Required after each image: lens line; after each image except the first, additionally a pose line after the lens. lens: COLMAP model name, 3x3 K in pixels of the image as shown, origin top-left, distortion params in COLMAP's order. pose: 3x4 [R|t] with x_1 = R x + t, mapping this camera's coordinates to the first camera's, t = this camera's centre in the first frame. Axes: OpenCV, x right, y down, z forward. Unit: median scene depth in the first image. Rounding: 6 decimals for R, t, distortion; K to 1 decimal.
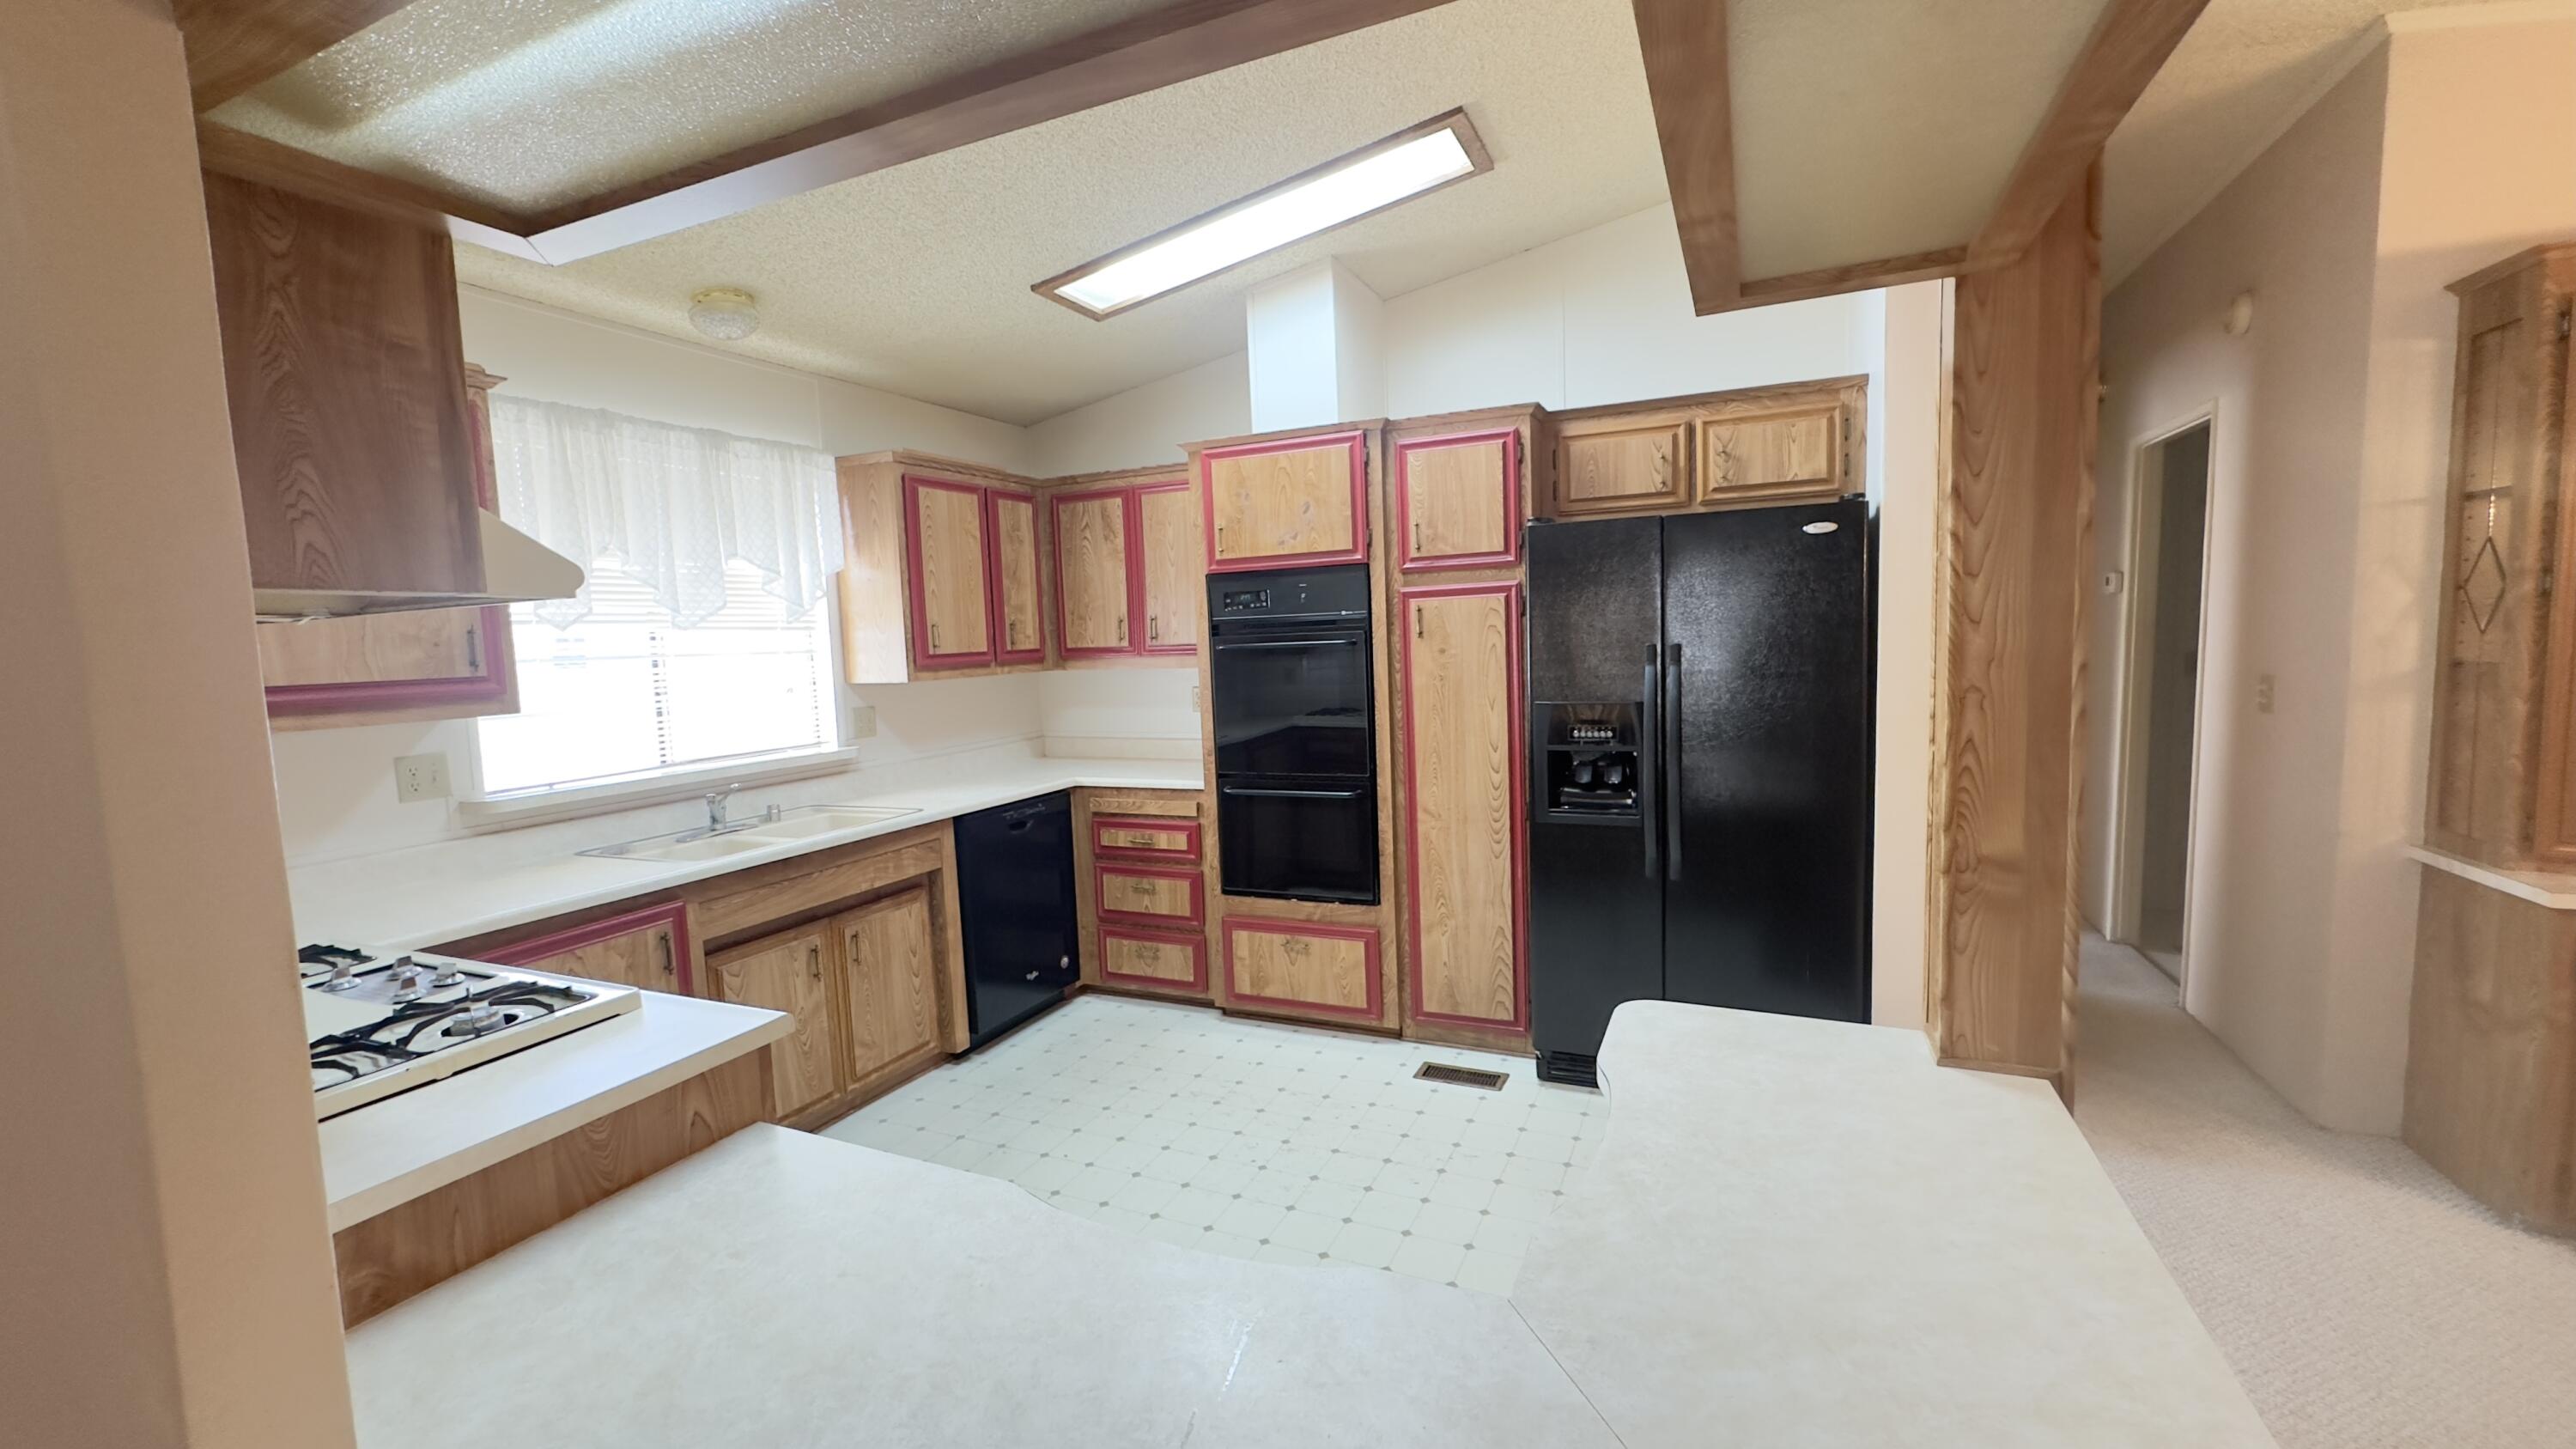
lens RADIAL K [[1024.6, 0, 1288.0], [0, 1024.6, 724.5], [0, 0, 1]] dist [-0.000404, 0.000152]
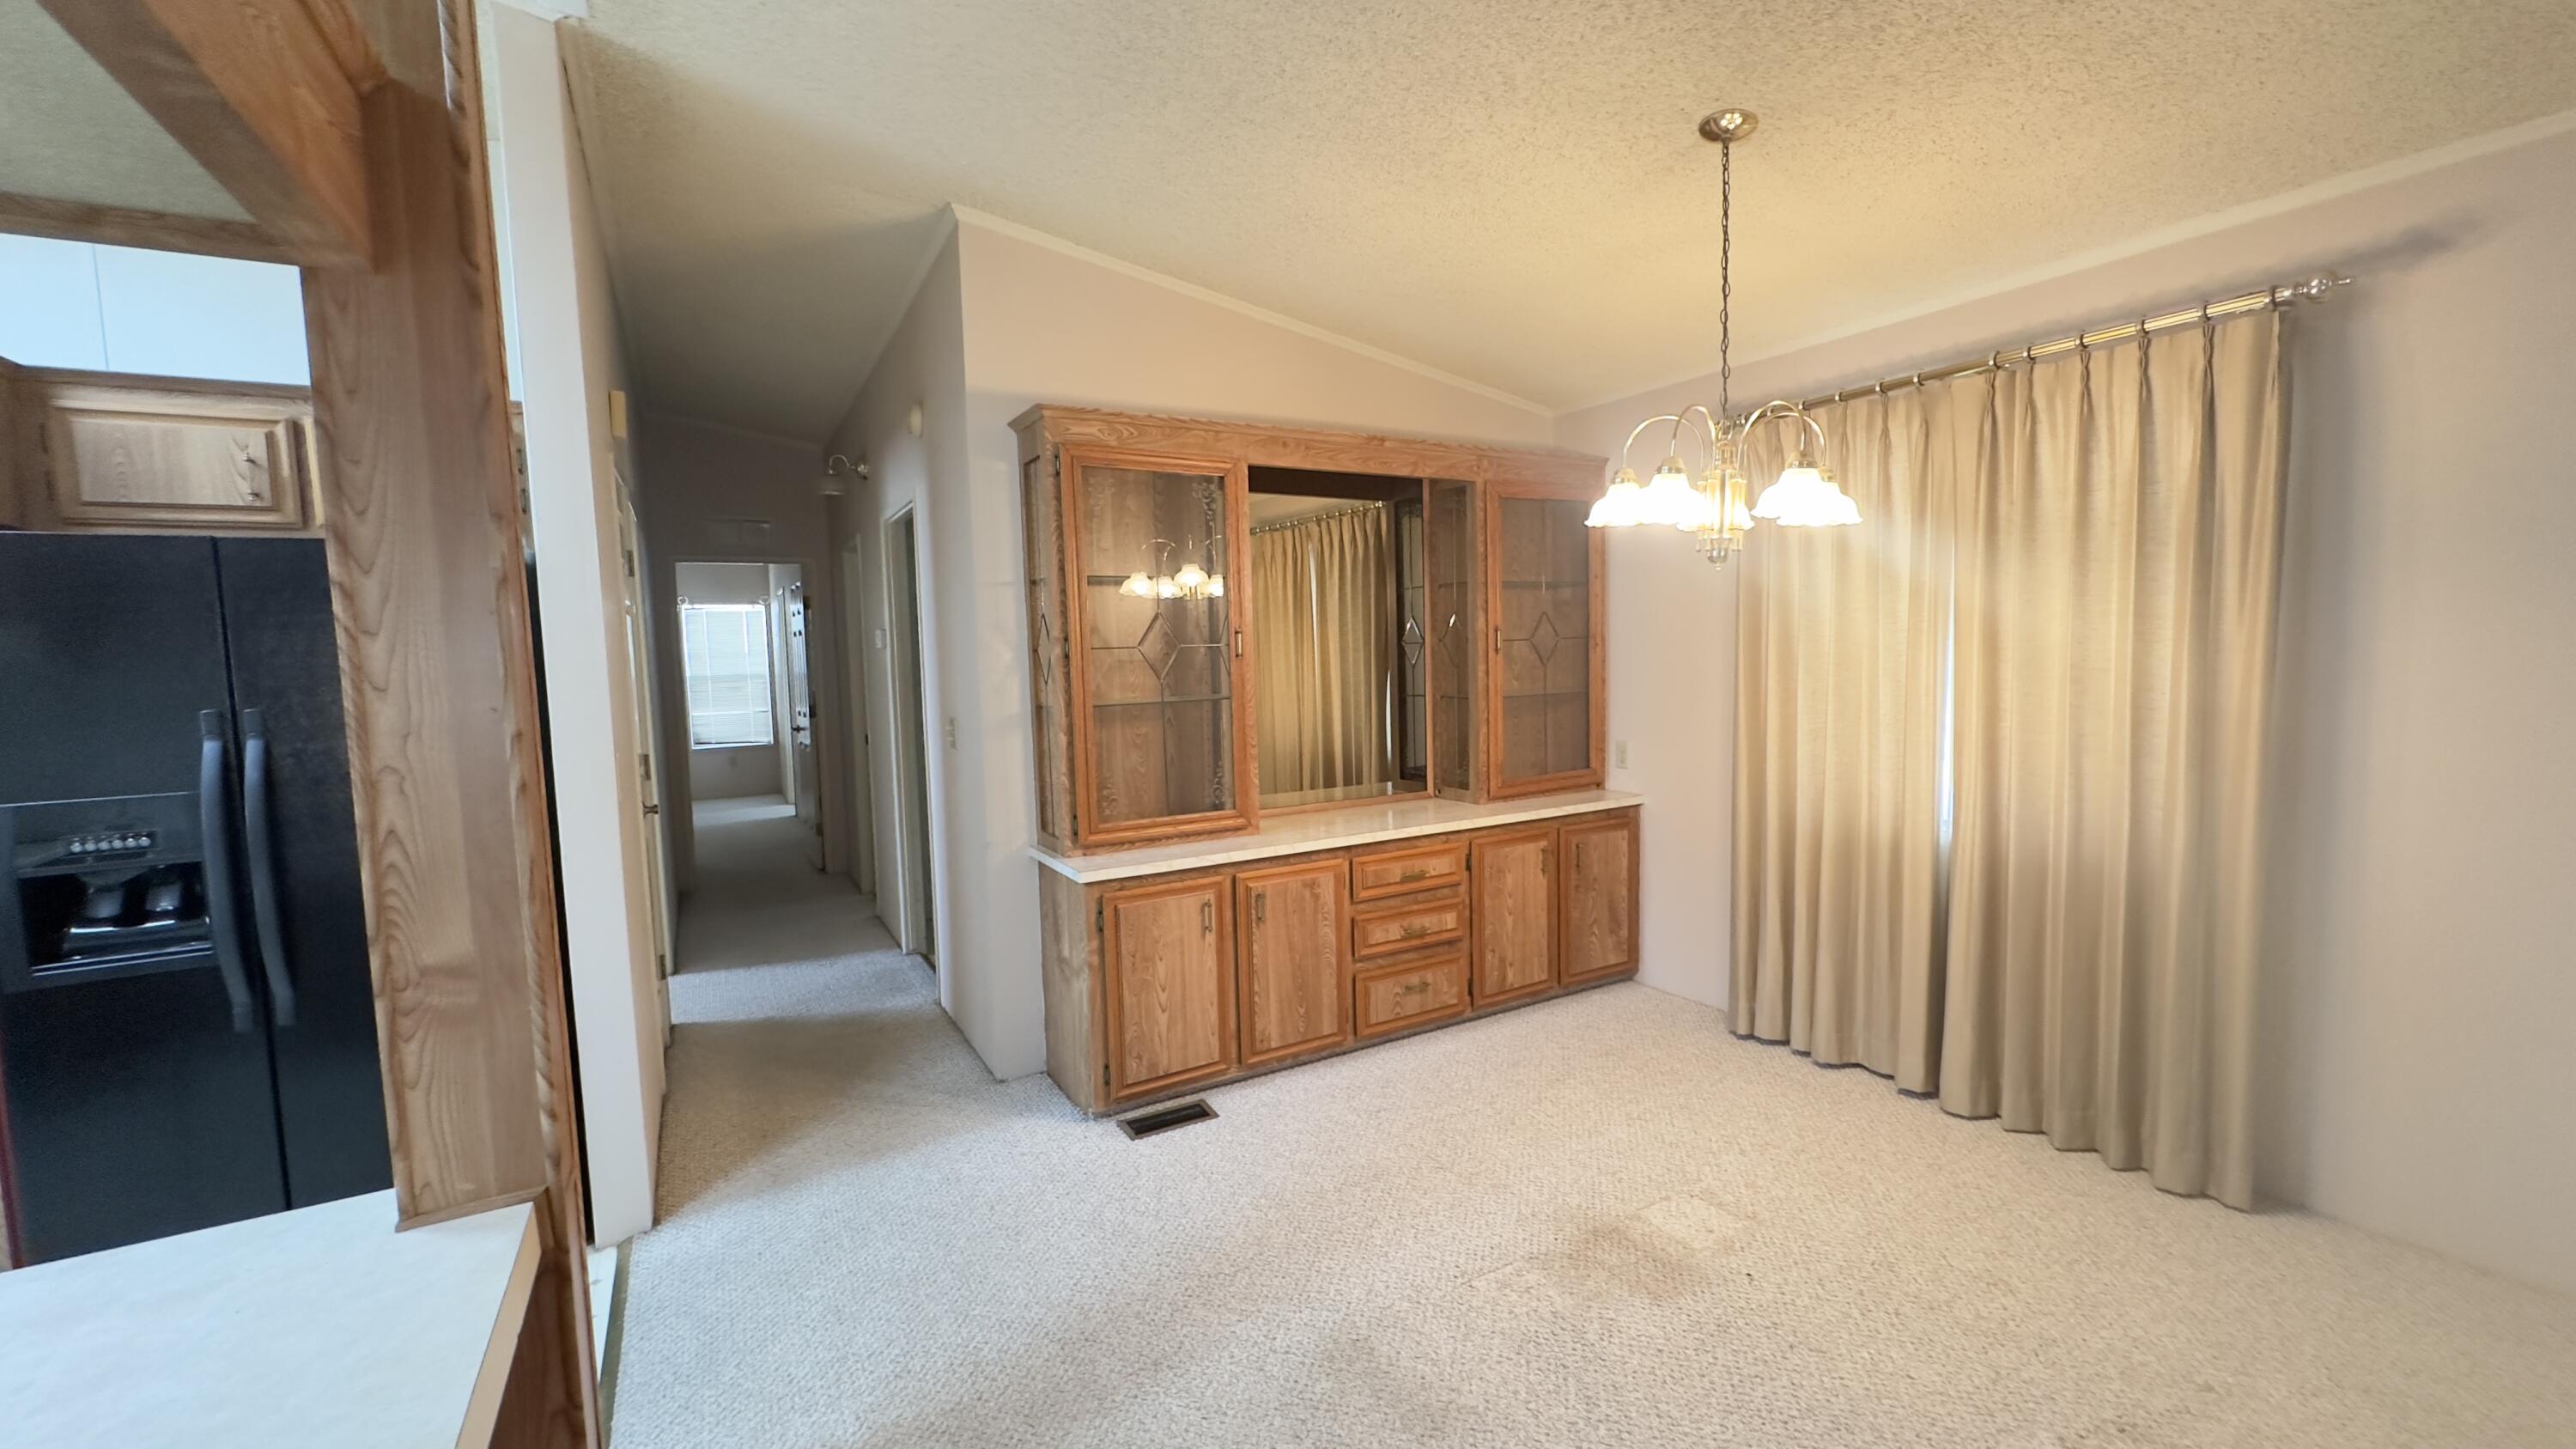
lens RADIAL K [[1033.3, 0, 1281.9], [0, 1033.3, 729.0], [0, 0, 1]] dist [-0.002956, -0.000168]
pose [[0.588519, -0.046943, 0.807119, 0.193677], [0.080475, 0.996756, -0.000707, -0.004090], [-0.804468, 0.065369, 0.590388, -0.036051]]
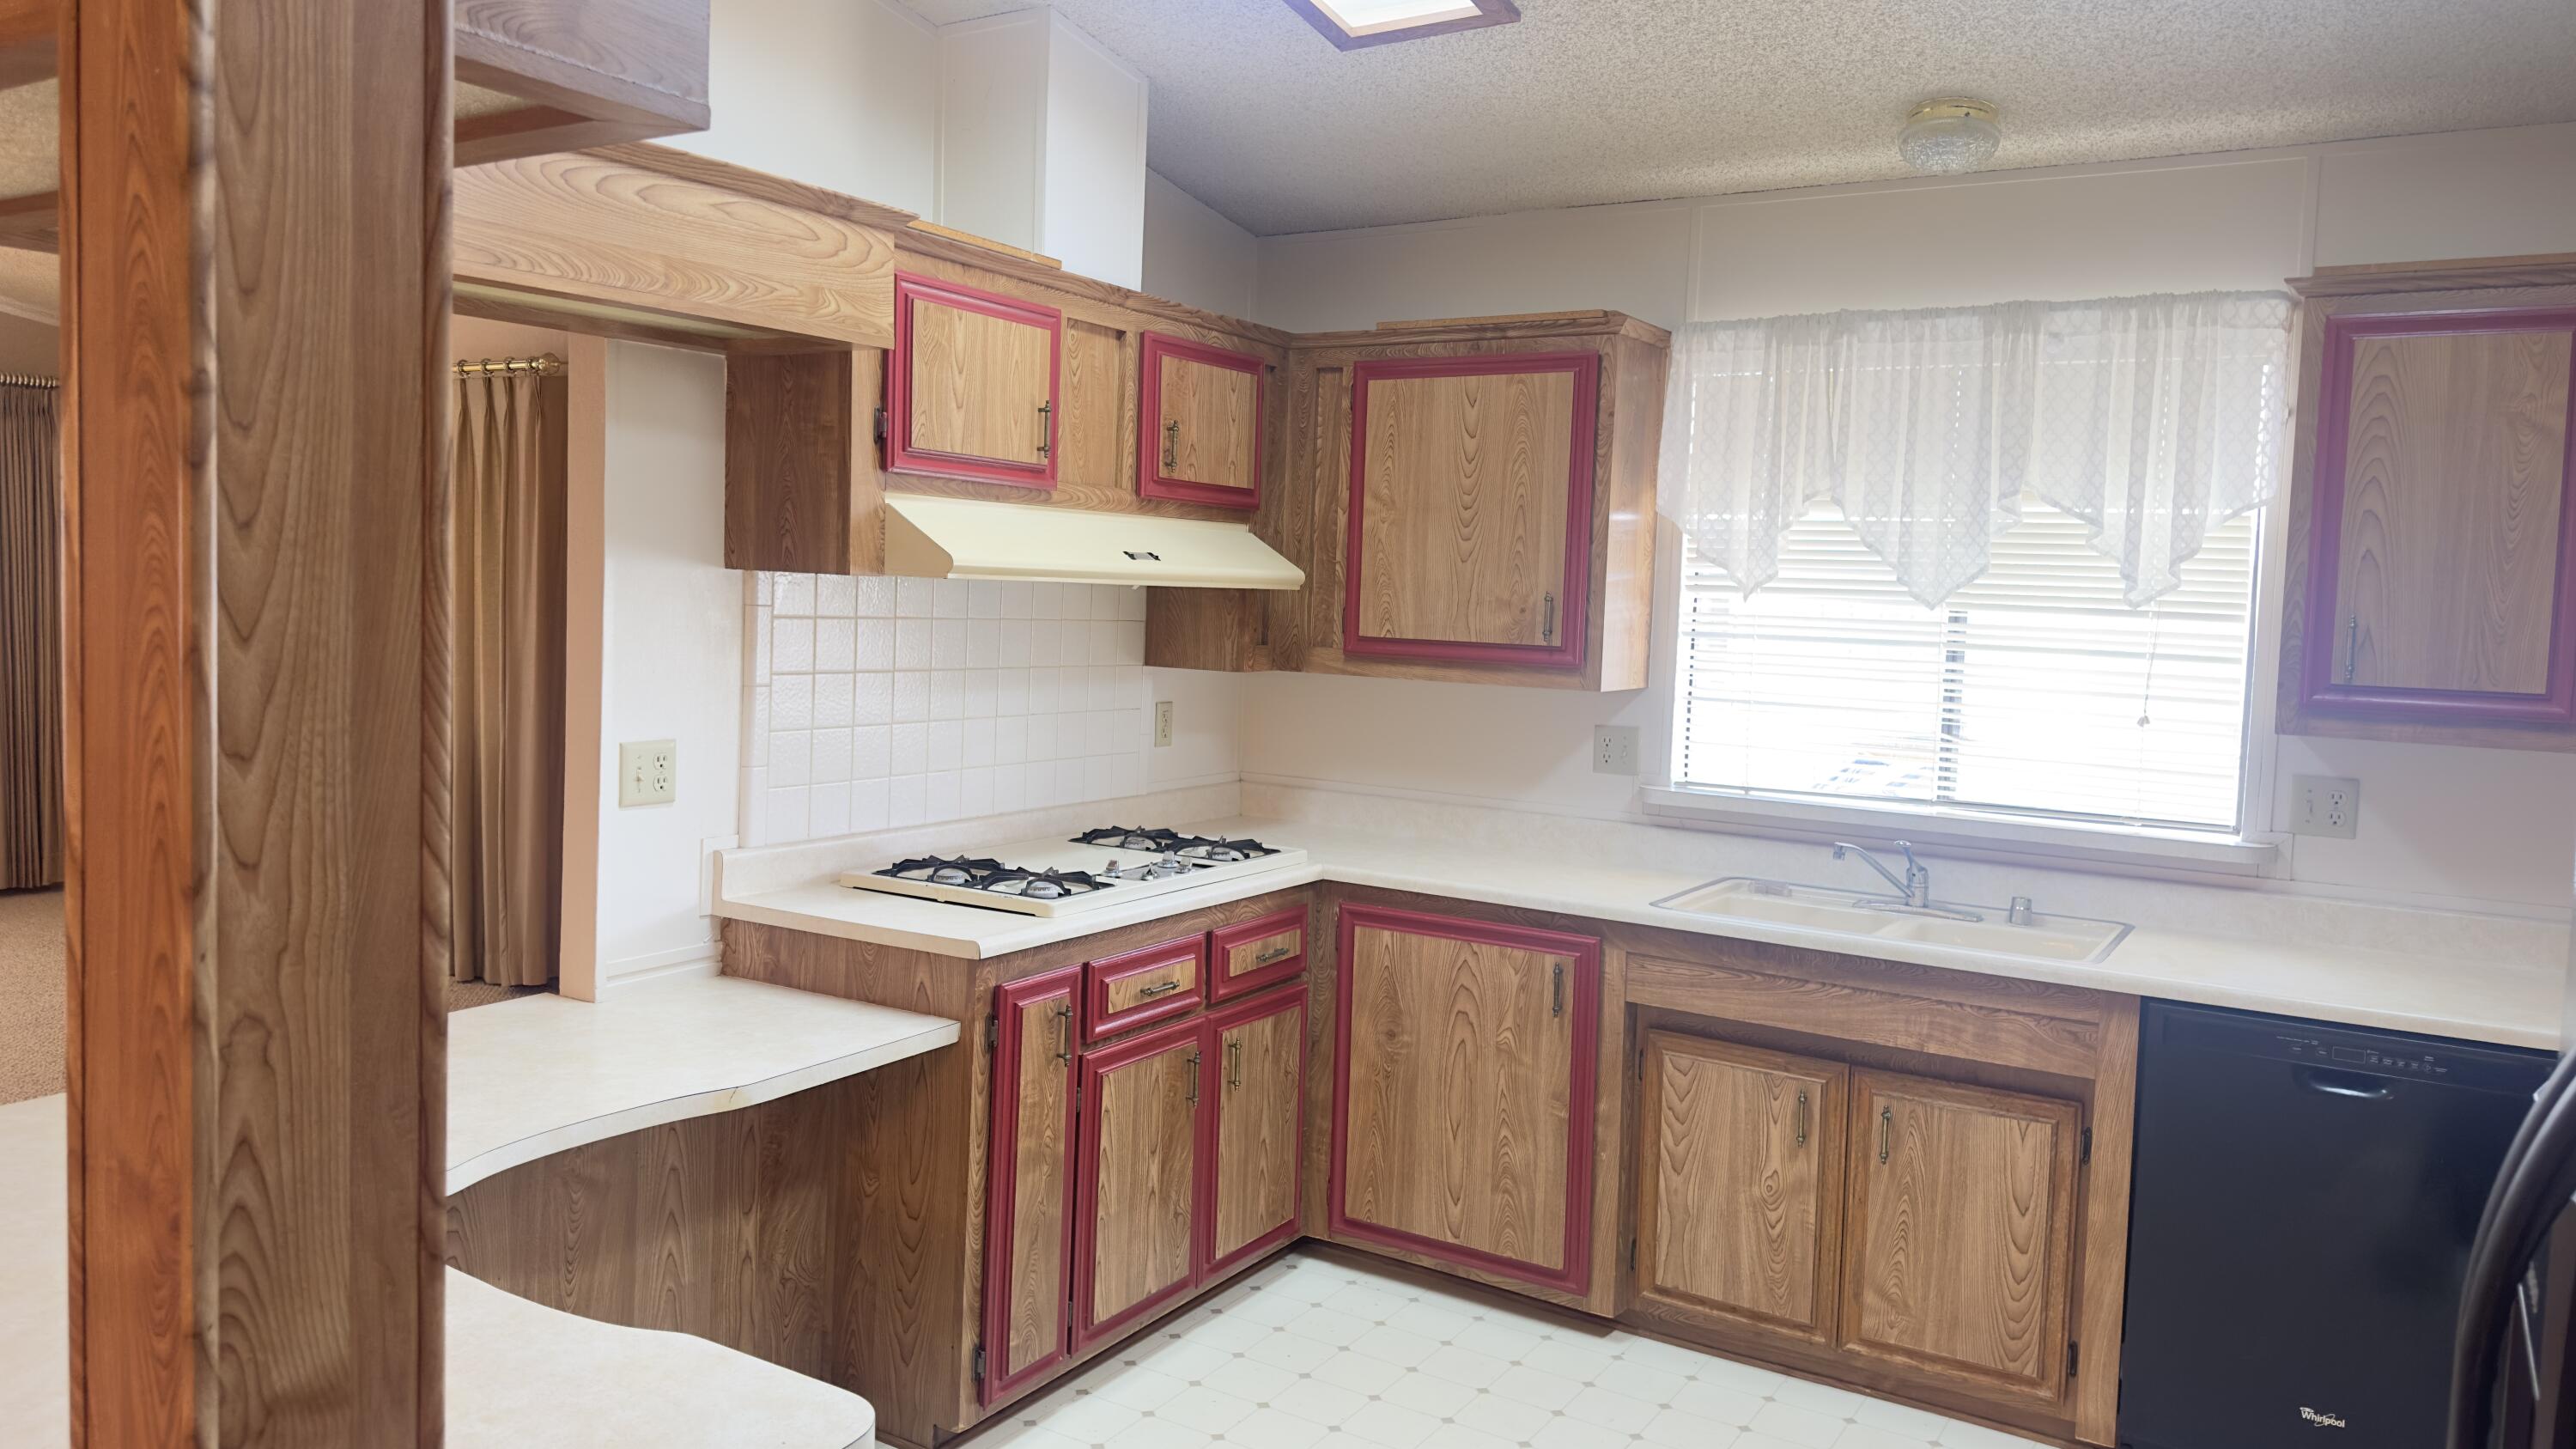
lens RADIAL K [[1819.2, 0, 1267.4], [0, 1819.2, 700.9], [0, 0, 1]] dist [0.132363, -0.171254]
pose [[-0.129628, 0.099324, -0.986576, 0.674380], [-0.117463, 0.986426, 0.114743, -0.118432], [0.984581, 0.130760, -0.116201, 0.702331]]
